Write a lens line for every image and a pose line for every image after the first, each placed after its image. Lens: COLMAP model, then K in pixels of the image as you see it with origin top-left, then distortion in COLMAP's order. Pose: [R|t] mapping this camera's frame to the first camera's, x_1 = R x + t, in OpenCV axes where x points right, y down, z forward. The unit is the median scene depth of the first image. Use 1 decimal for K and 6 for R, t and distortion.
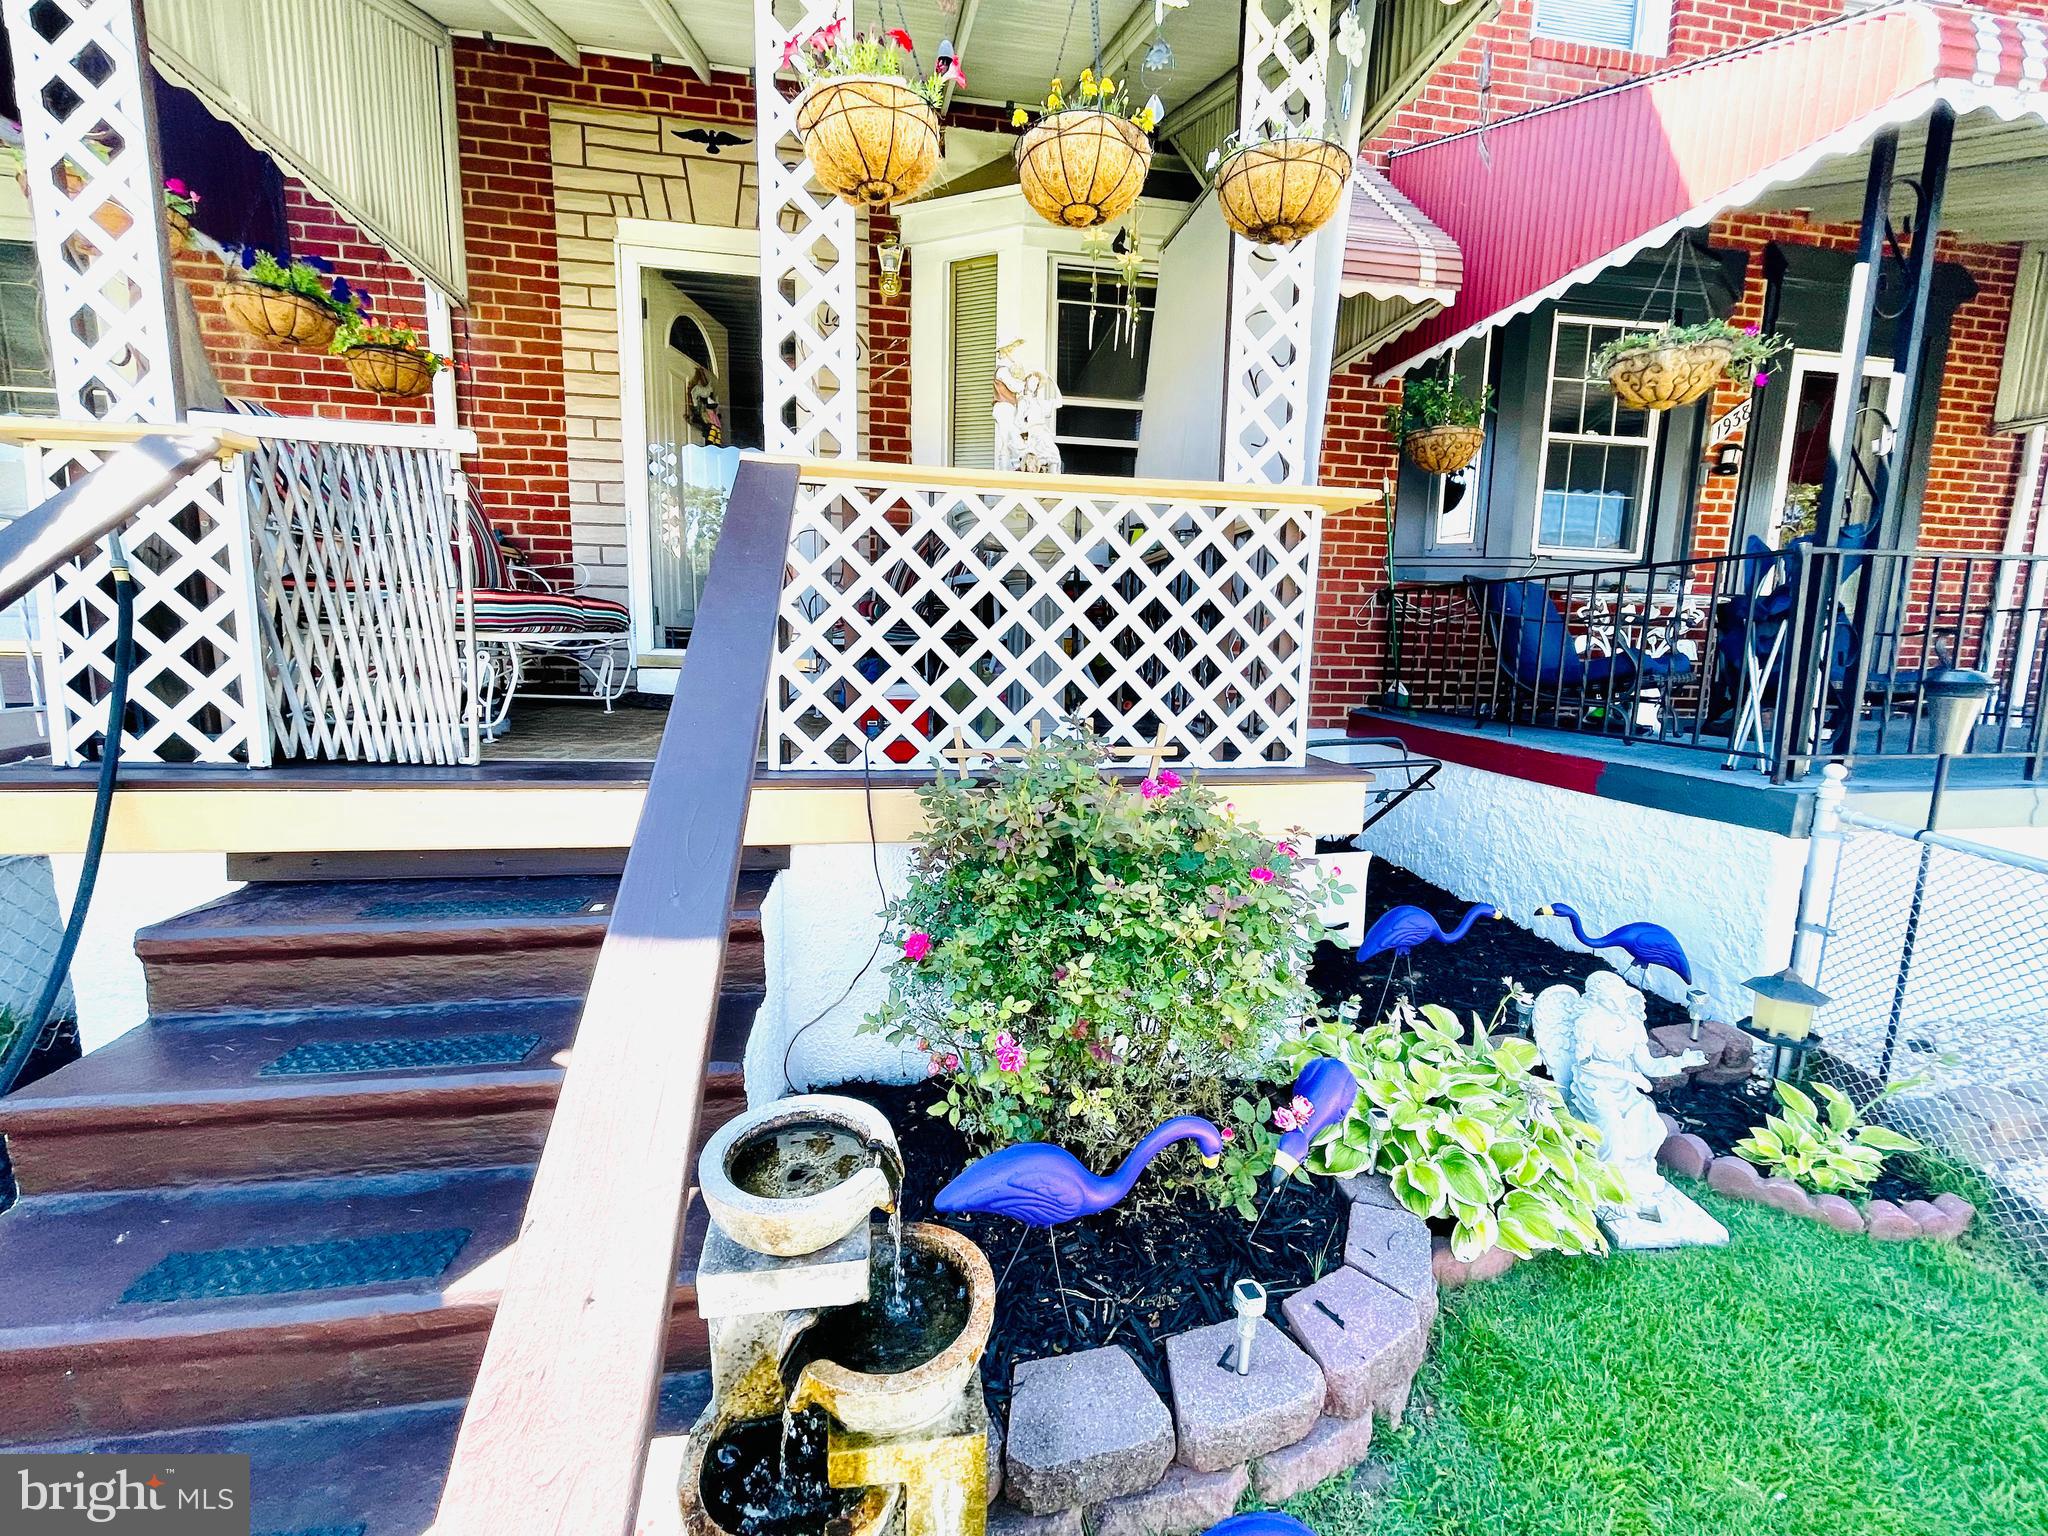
lens RADIAL K [[834.8, 0, 1024.5], [0, 834.8, 763.3], [0, 0, 1]] dist [-0.007755, 0.000806]
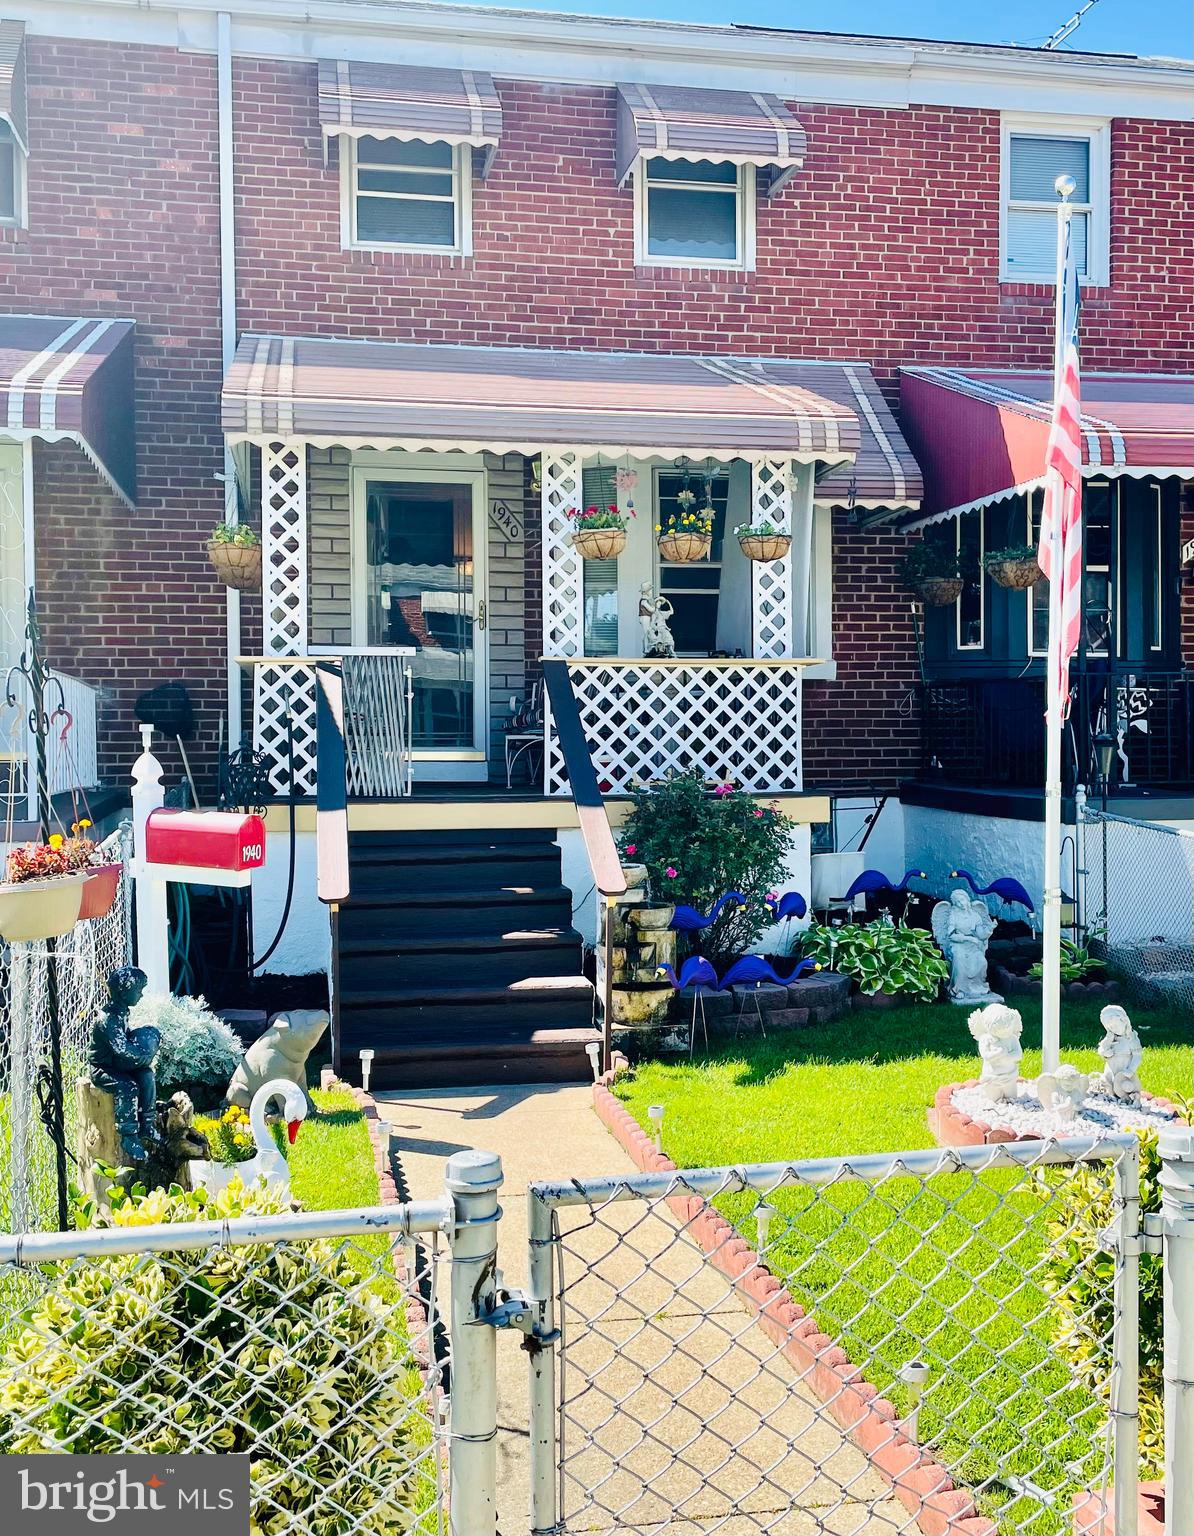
lens RADIAL K [[1573.4, 0, 601.9], [0, 1573.4, 776.6], [0, 0, 1]] dist [0.064844, 0.000000]
pose [[0.999253, -0.028289, 0.026342, -0.198905], [0.031248, 0.992321, -0.119678, 0.333466], [-0.022754, 0.120412, 0.992463, -2.252052]]
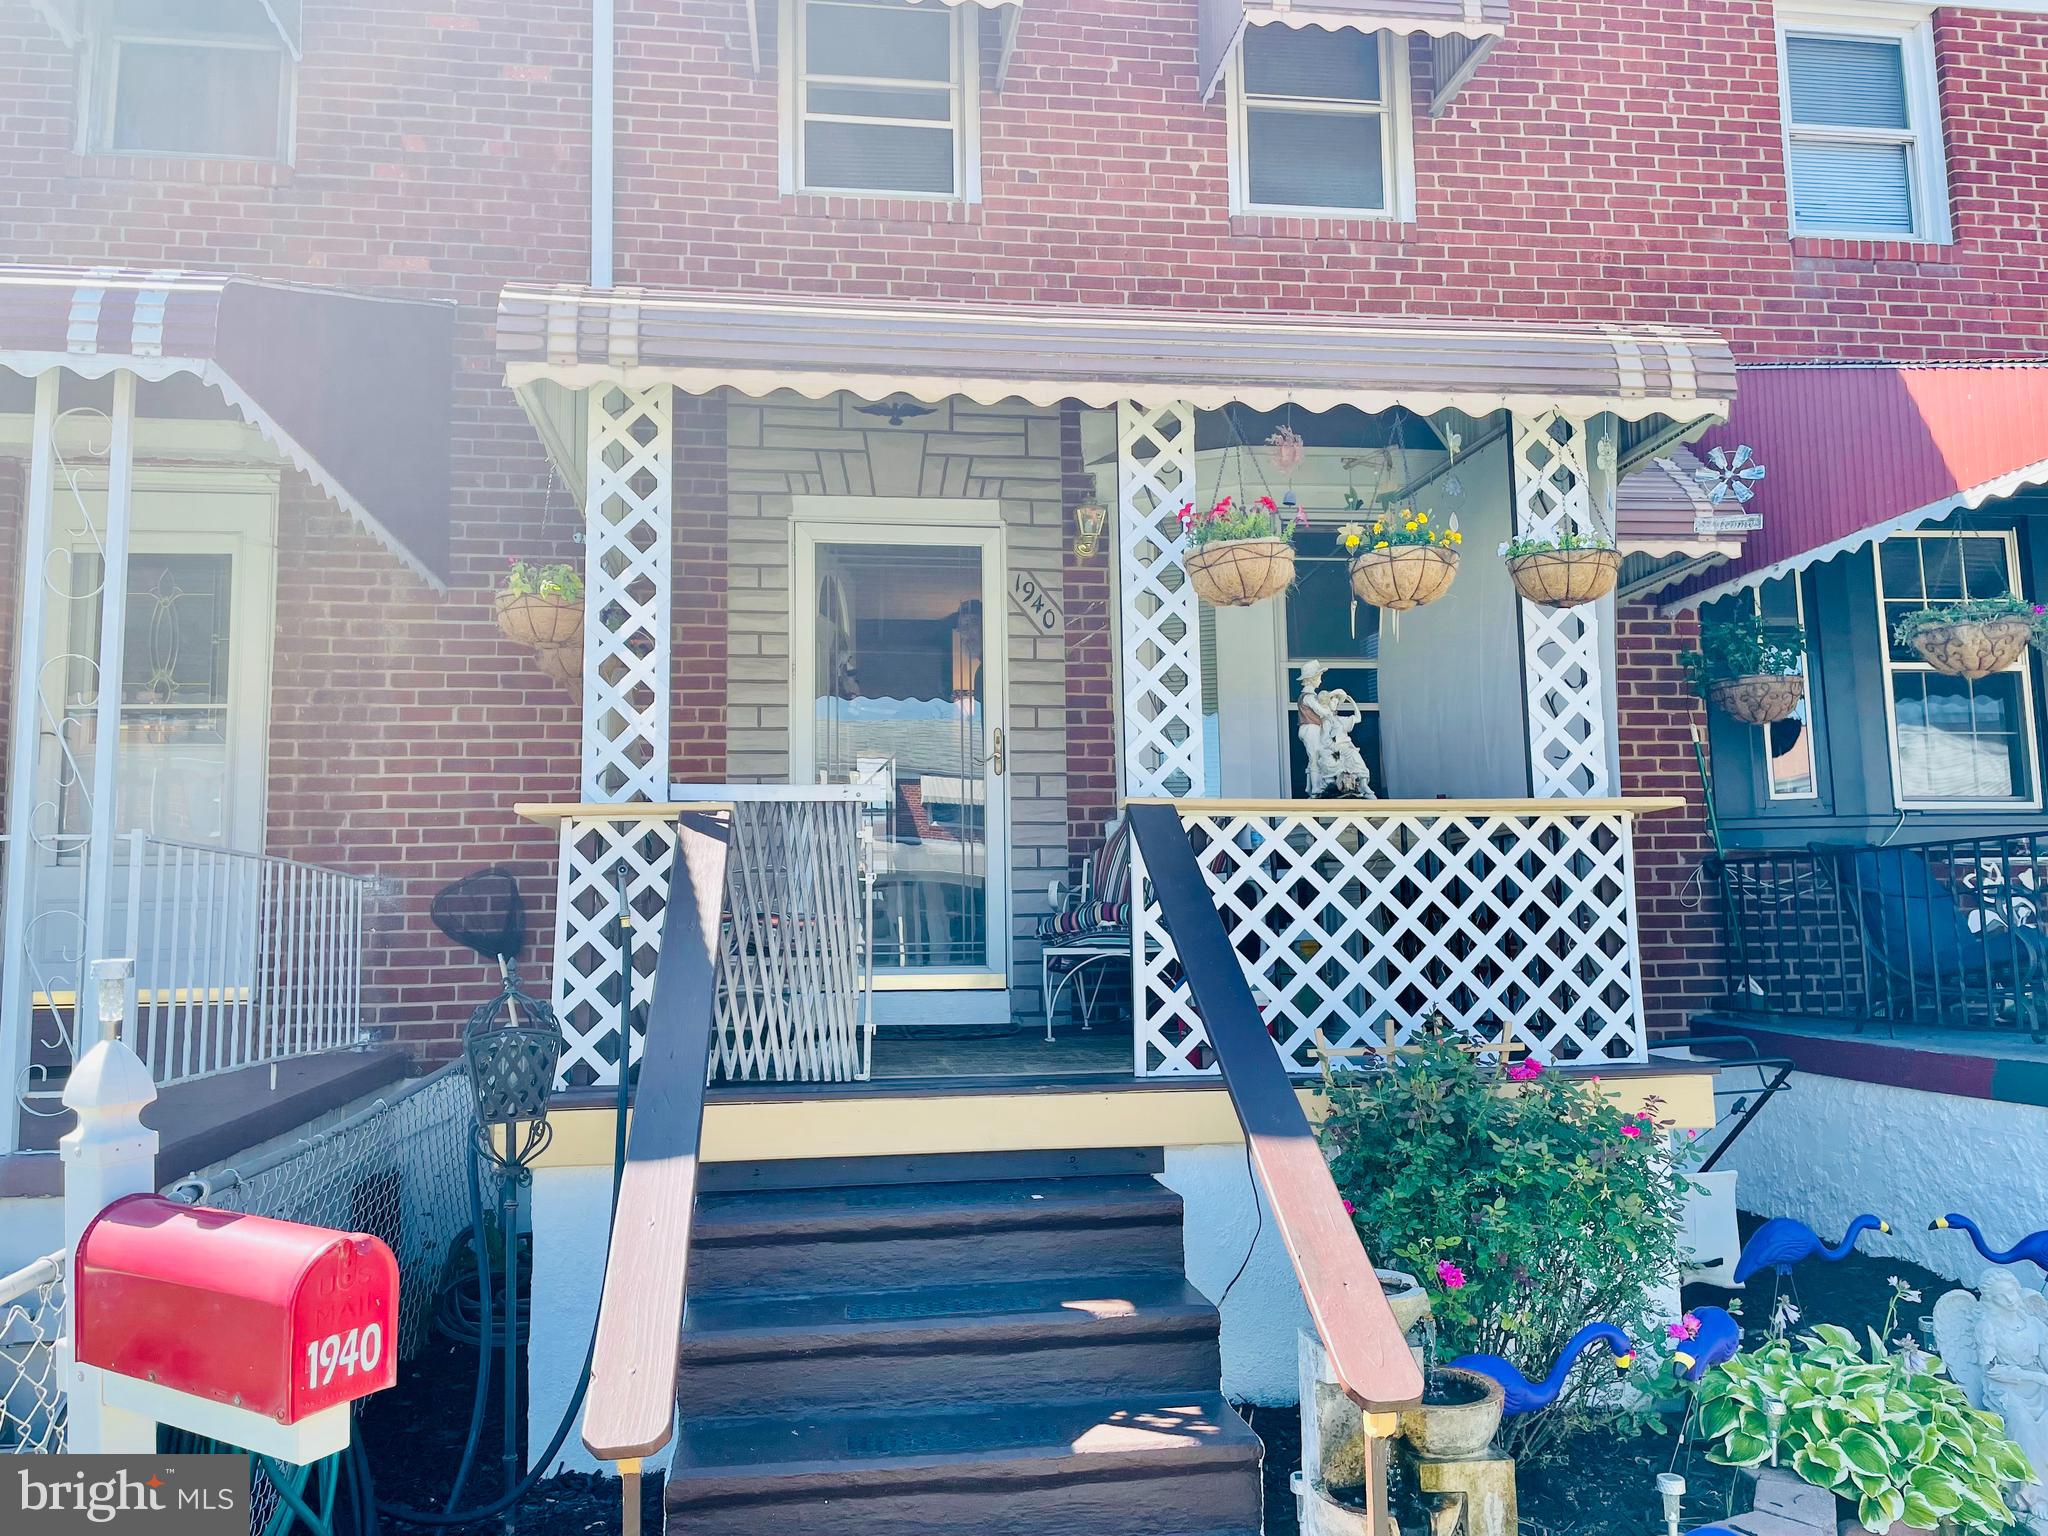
lens RADIAL K [[1559.7, 0, 1010.8], [0, 1559.7, 751.1], [0, 0, 1]] dist [0.071790, -0.096441]
pose [[0.998817, -0.041349, -0.025573, -0.299121], [0.033324, 0.965257, -0.259167, 0.088796], [0.035401, 0.258009, 0.965494, -0.780687]]
